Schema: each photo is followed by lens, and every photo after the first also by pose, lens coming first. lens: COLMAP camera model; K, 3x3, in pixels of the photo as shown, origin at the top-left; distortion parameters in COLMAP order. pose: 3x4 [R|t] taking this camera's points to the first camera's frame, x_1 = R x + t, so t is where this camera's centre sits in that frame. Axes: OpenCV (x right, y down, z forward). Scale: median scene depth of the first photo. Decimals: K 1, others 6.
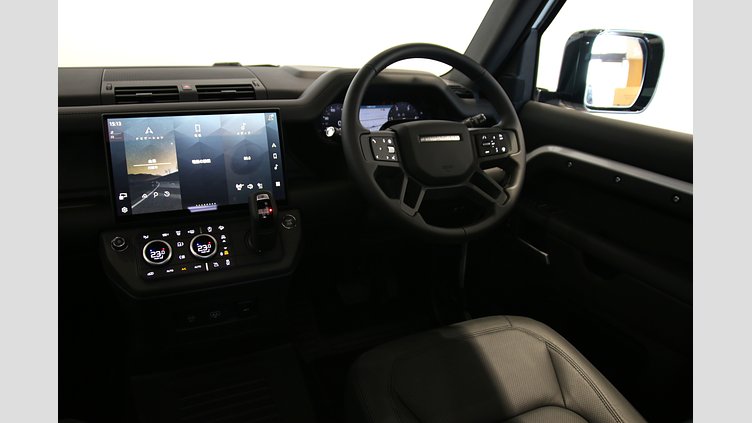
lens RADIAL K [[490.2, 0, 376.0], [0, 490.2, 211.5], [0, 0, 1]] dist [-0.155827, 0.140775]
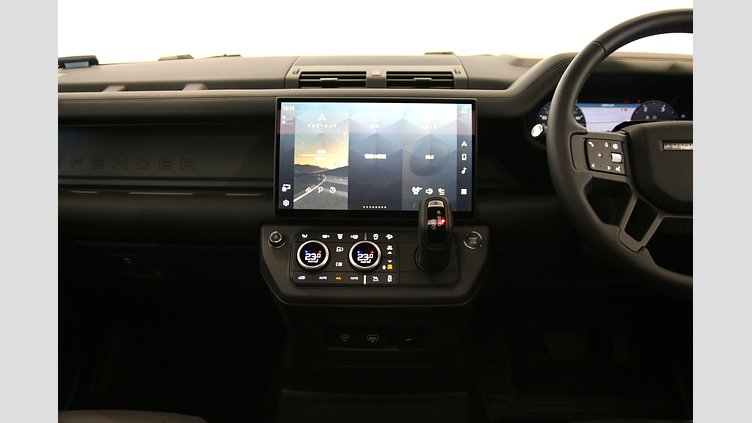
lens RADIAL K [[548.3, 0, 376.0], [0, 548.3, 211.5], [0, 0, 1]] dist [-0.097602, 0.100260]
pose [[0.892060, 0.099314, -0.440869, 0.074121], [-0.118074, 0.992888, -0.015245, 0.007500], [0.436220, 0.065654, 0.897442, 0.128794]]
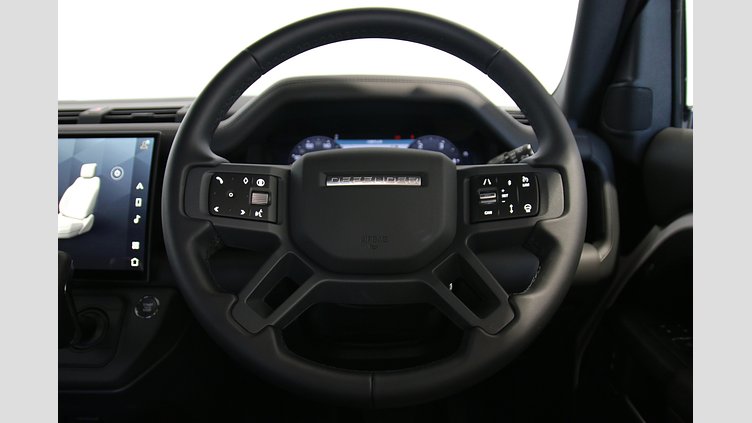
lens RADIAL K [[460.8, 0, 376.0], [0, 460.8, 211.5], [0, 0, 1]] dist [-0.046892, -0.000387]
pose [[0.897593, 0.047858, -0.438220, 0.360483], [-0.106202, 0.988286, -0.109600, -0.071157], [0.427841, 0.144916, 0.892161, 0.613170]]
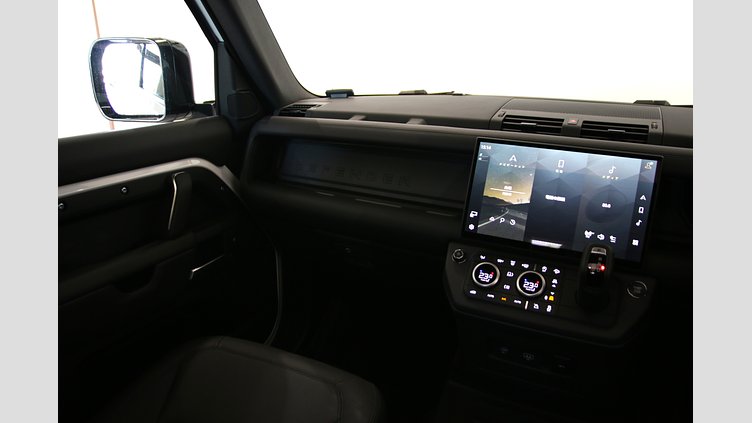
lens RADIAL K [[490.2, 0, 376.0], [0, 490.2, 211.5], [0, 0, 1]] dist [-0.155827, 0.140775]
pose [[0.599141, 0.206478, -0.773561, 0.161940], [-0.261393, 0.963677, 0.054769, -0.036731], [0.756772, 0.169389, 0.631350, 0.128205]]
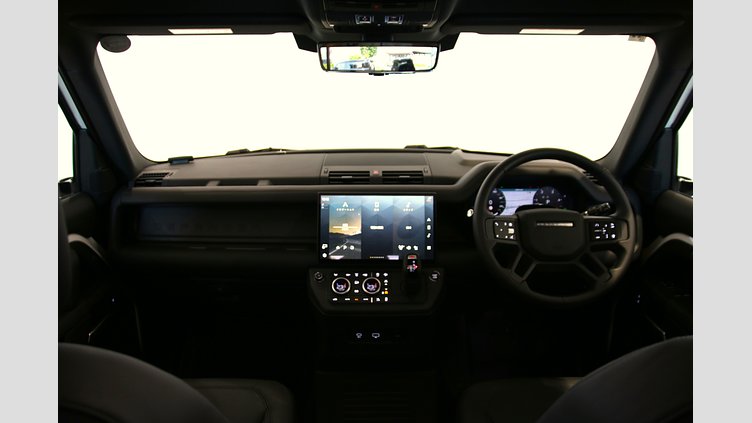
lens RADIAL K [[503.1, 0, 382.4], [0, 503.1, 220.3], [0, 0, 1]] dist [-0.101473, 0.000356]
pose [[0.909570, 0.078182, -0.408129, 0.263751], [-0.109963, 0.992415, -0.054957, -0.042596], [0.400737, 0.094867, 0.911269, -0.373298]]
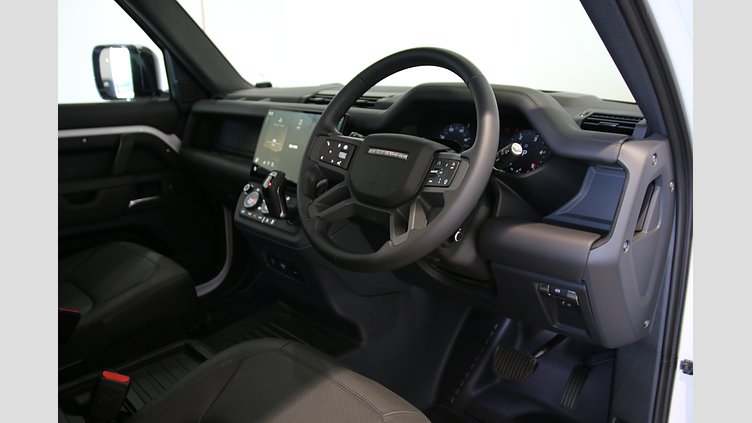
lens RADIAL K [[548.3, 0, 376.0], [0, 548.3, 211.5], [0, 0, 1]] dist [-0.097602, 0.100260]
pose [[0.303460, 0.196393, -0.932385, 1.112655], [-0.314036, 0.944471, 0.096731, -0.147141], [0.899608, 0.263448, 0.348283, 0.701540]]
